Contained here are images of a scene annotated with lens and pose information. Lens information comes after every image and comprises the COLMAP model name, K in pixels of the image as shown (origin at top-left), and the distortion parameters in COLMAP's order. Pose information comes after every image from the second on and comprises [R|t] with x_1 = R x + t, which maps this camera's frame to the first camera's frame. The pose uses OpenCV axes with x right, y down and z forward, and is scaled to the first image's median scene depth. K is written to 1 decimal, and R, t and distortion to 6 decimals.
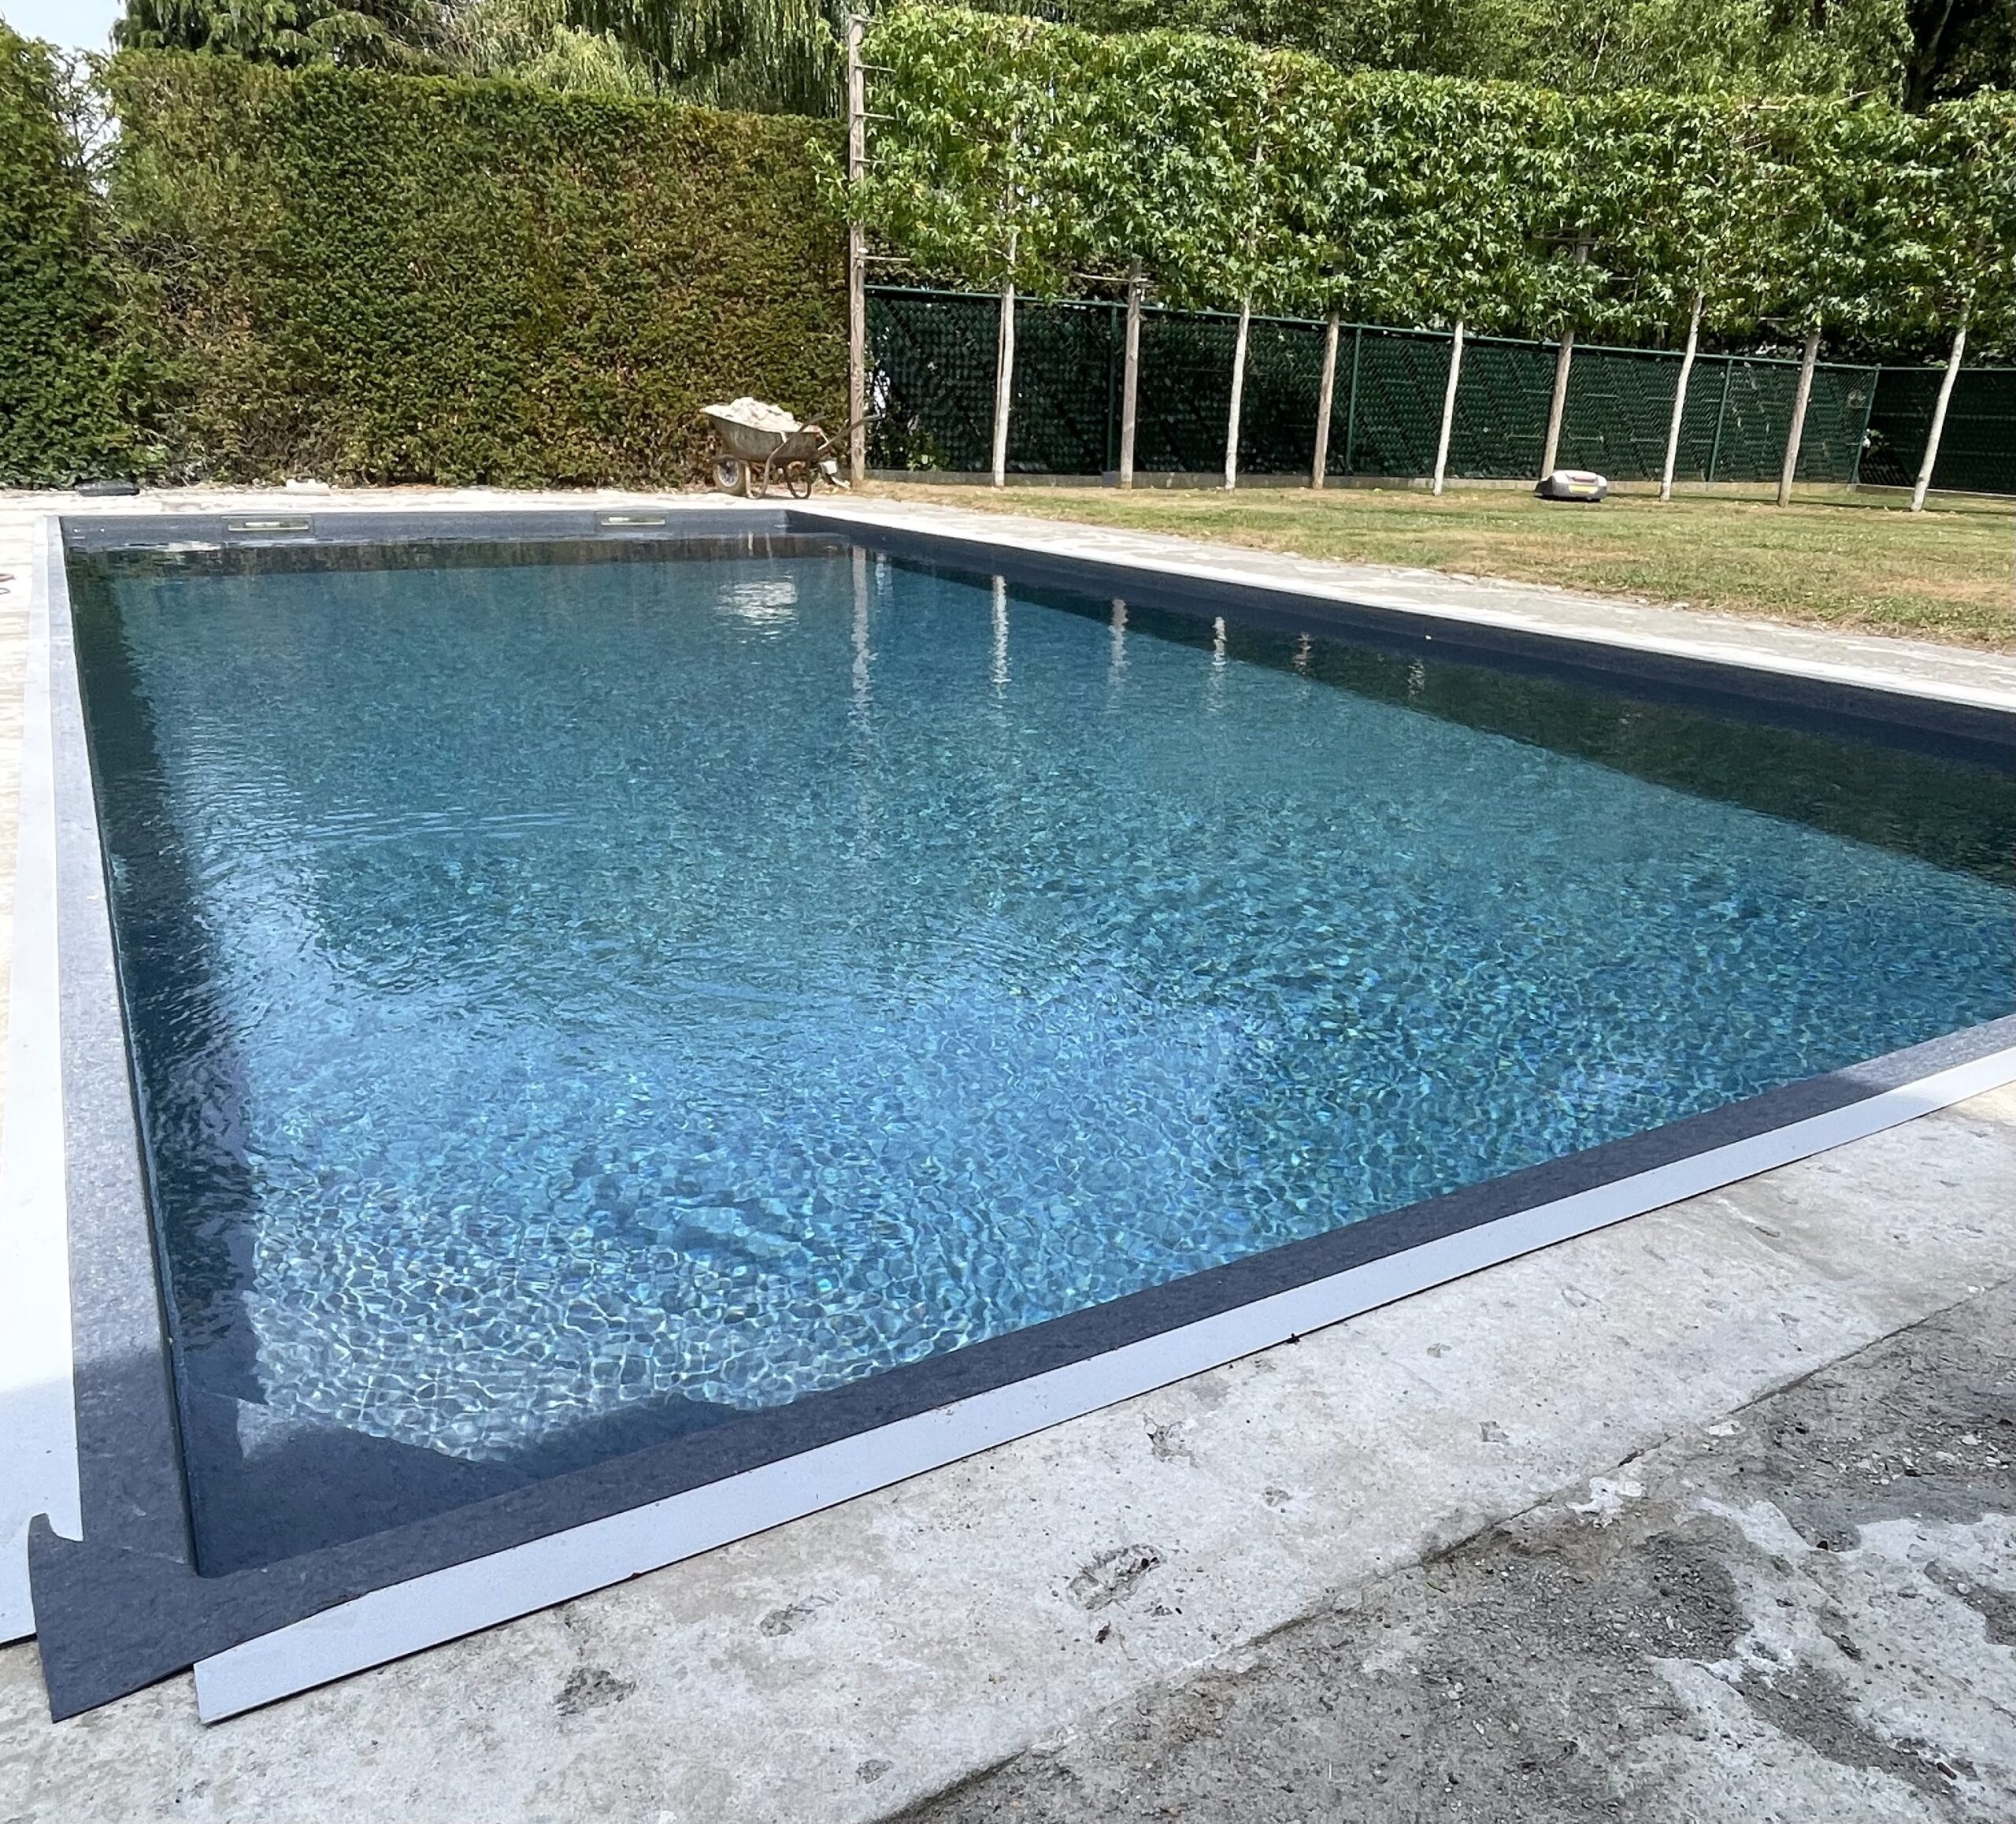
lens RADIAL K [[1510.7, 0, 1004.0], [0, 1510.7, 1015.9], [0, 0, 1]] dist [-0.025861, 0.018506]
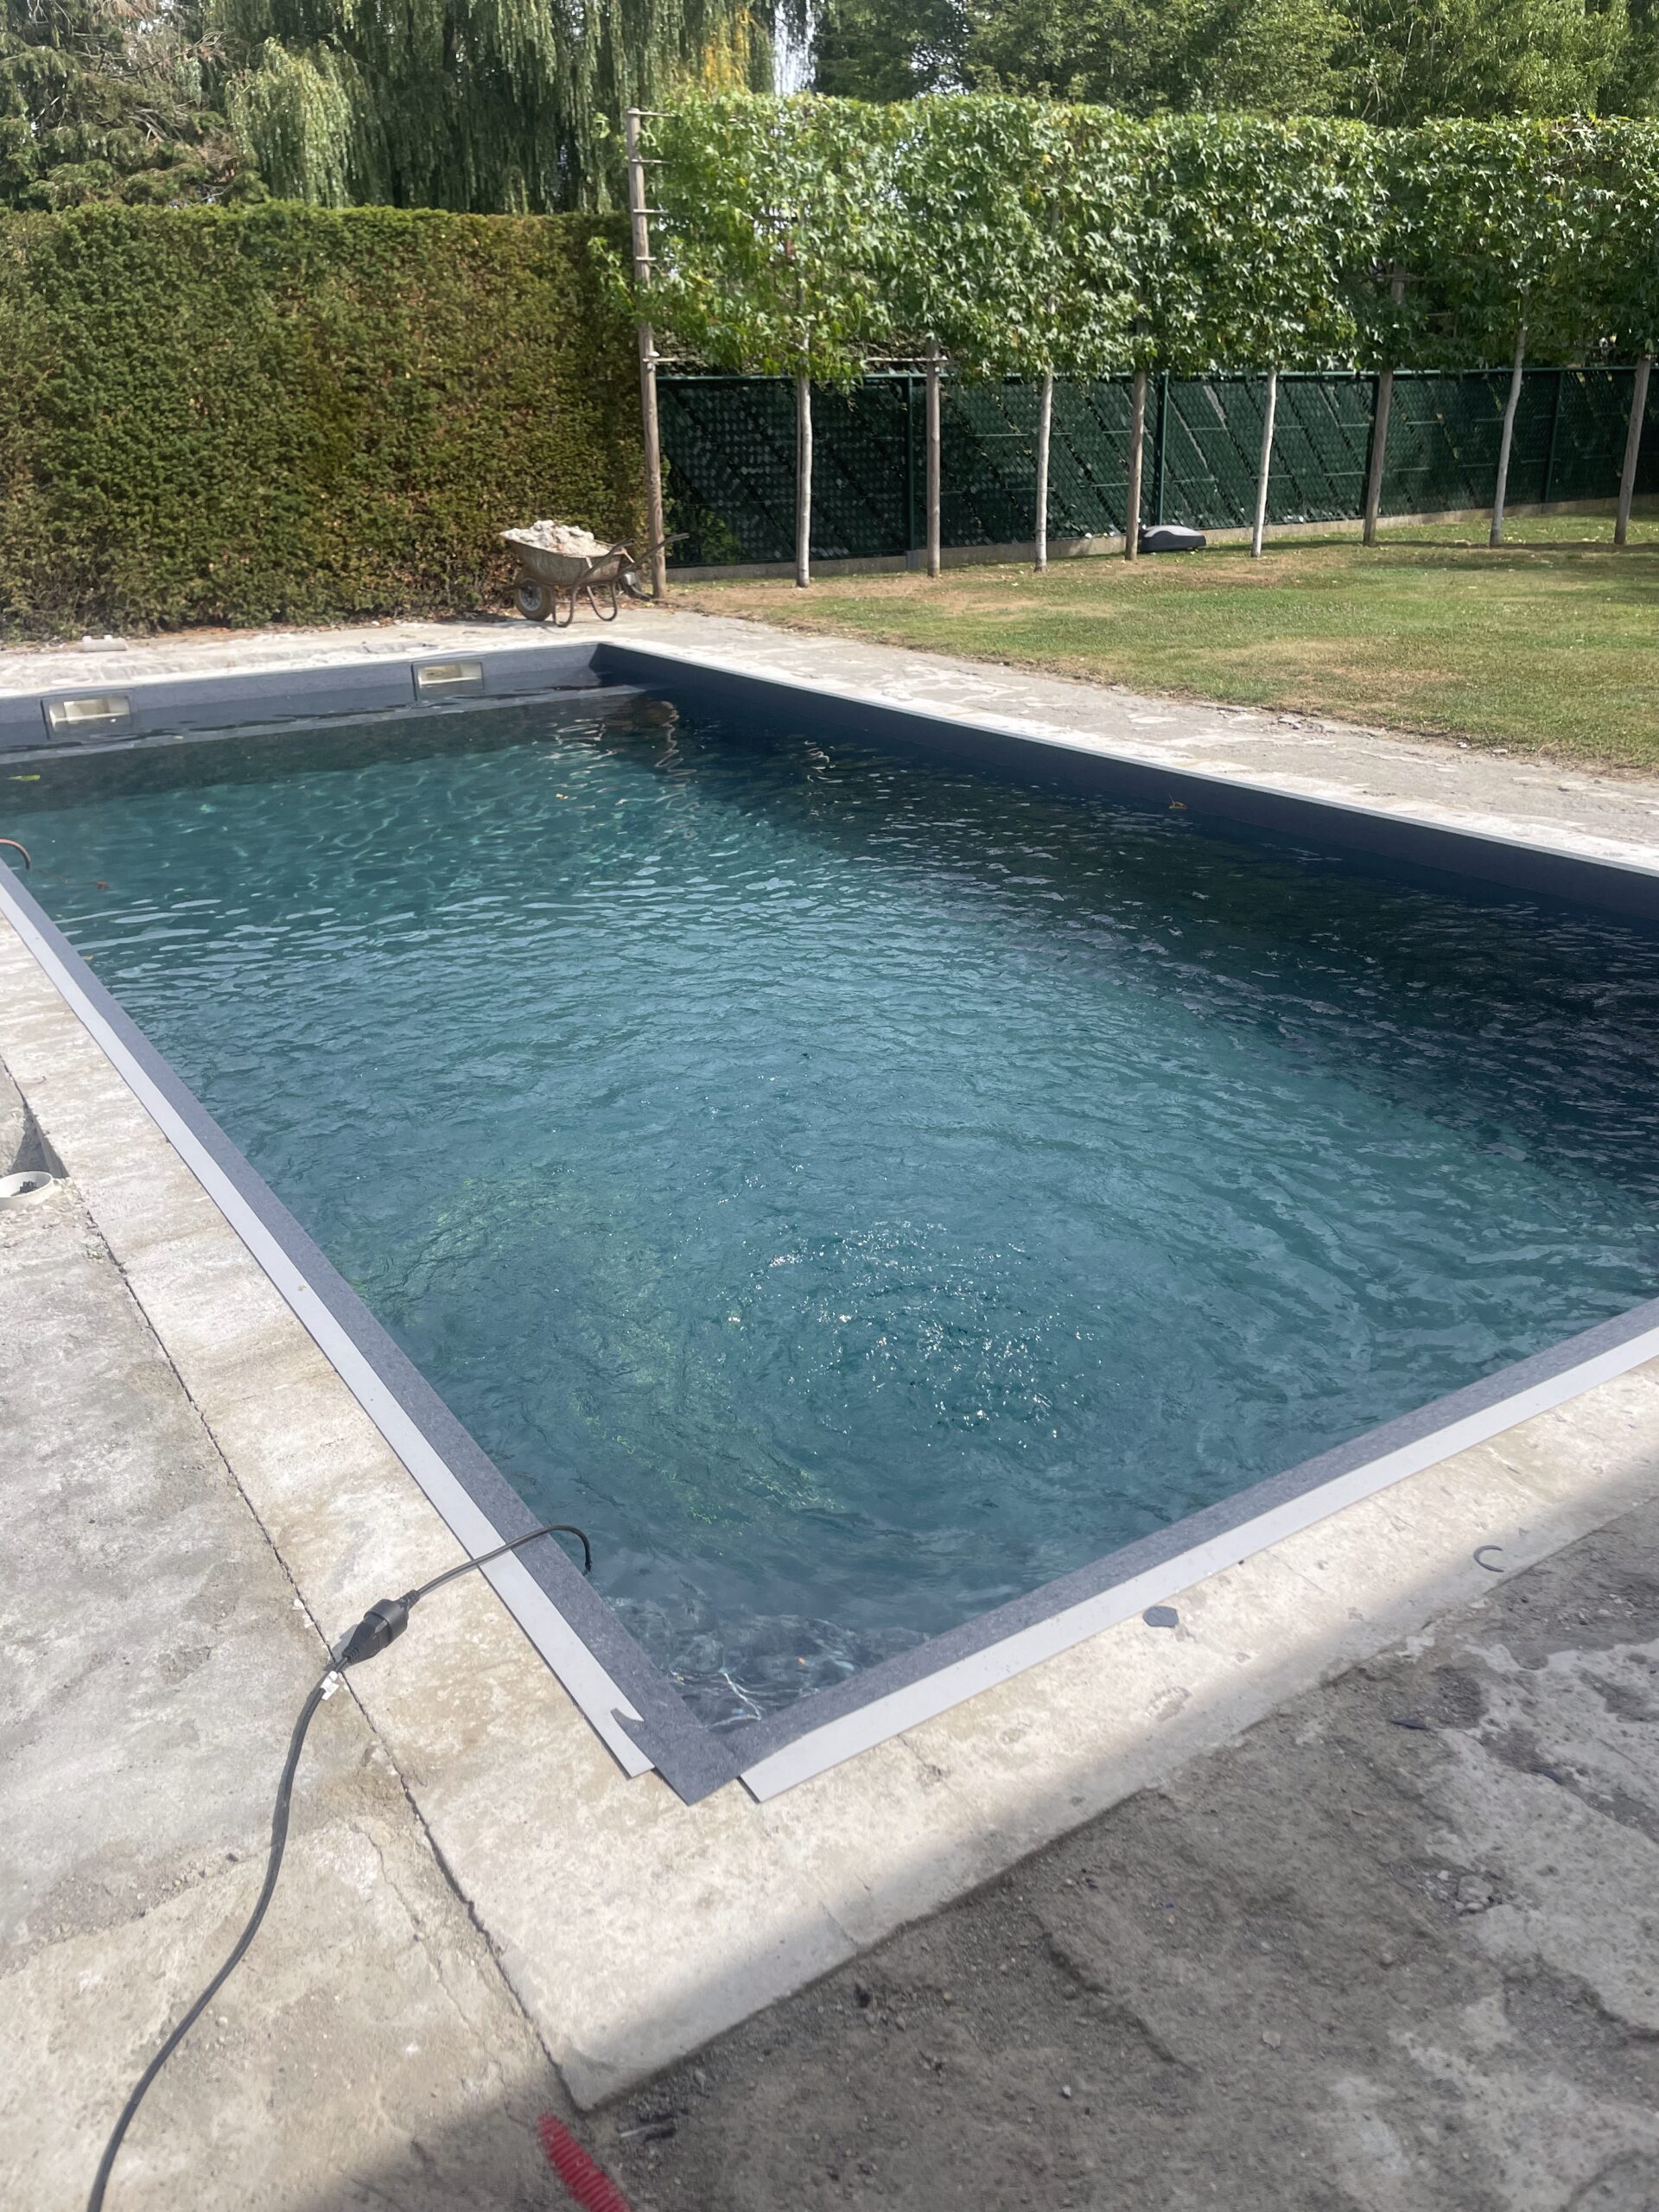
lens RADIAL K [[1684.7, 0, 829.5], [0, 1684.7, 1106.0], [0, 0, 1]] dist [0.072190, -0.087414]
pose [[0.998071, -0.058962, 0.019421, -0.034837], [0.058617, 0.998121, 0.017862, -0.045573], [-0.020438, -0.016689, 0.999652, -0.115667]]
